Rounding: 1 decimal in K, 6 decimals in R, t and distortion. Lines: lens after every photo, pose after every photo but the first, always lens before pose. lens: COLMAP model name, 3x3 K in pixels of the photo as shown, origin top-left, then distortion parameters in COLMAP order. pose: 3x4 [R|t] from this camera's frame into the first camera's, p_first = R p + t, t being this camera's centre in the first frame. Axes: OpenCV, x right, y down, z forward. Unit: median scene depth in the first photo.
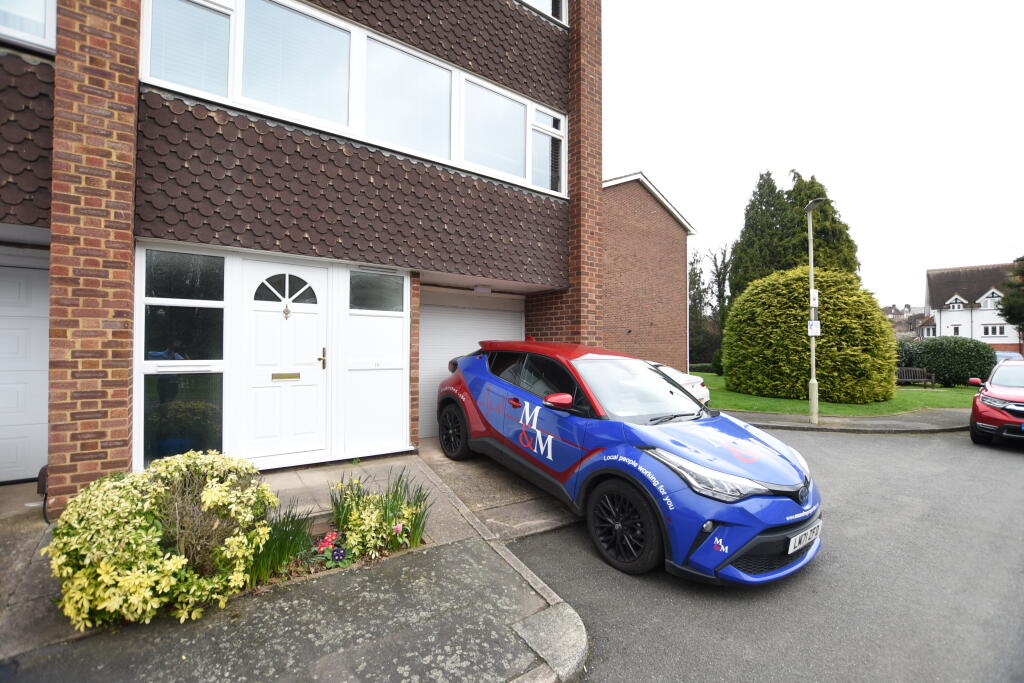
lens RADIAL K [[449.5, 0, 513.5], [0, 449.5, 344.4], [0, 0, 1]] dist [-0.031054, 0.002903]
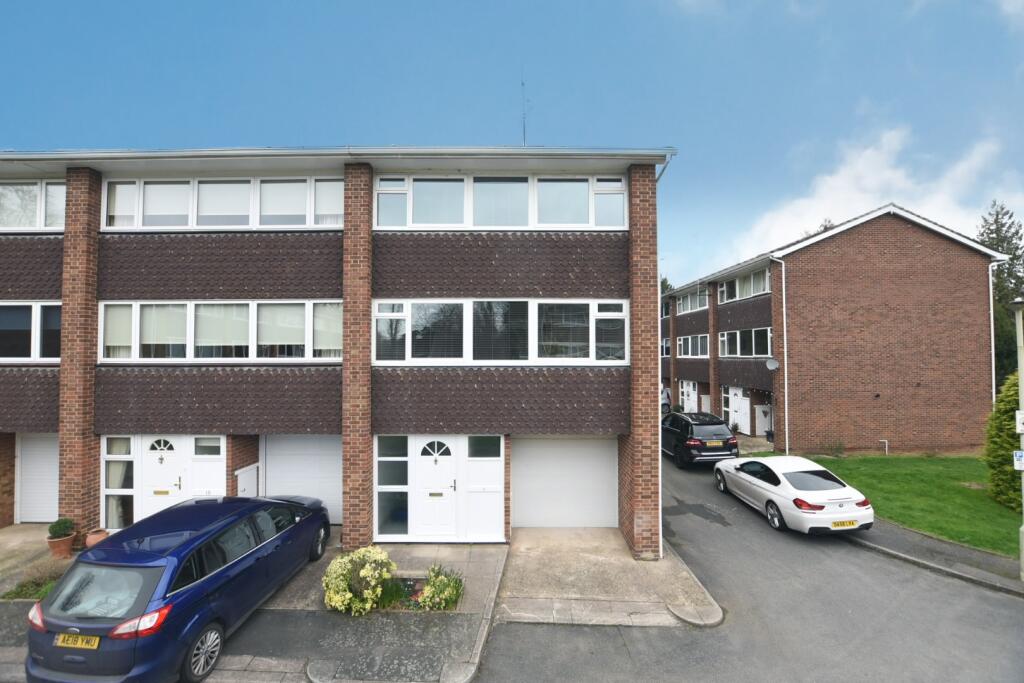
lens RADIAL K [[449.5, 0, 513.6], [0, 449.5, 343.5], [0, 0, 1]] dist [-0.031054, 0.002903]
pose [[0.801732, -0.020485, -0.597332, 1.011132], [0.012087, 0.999764, -0.018064, -0.590241], [0.597561, 0.007262, 0.801790, -0.387230]]
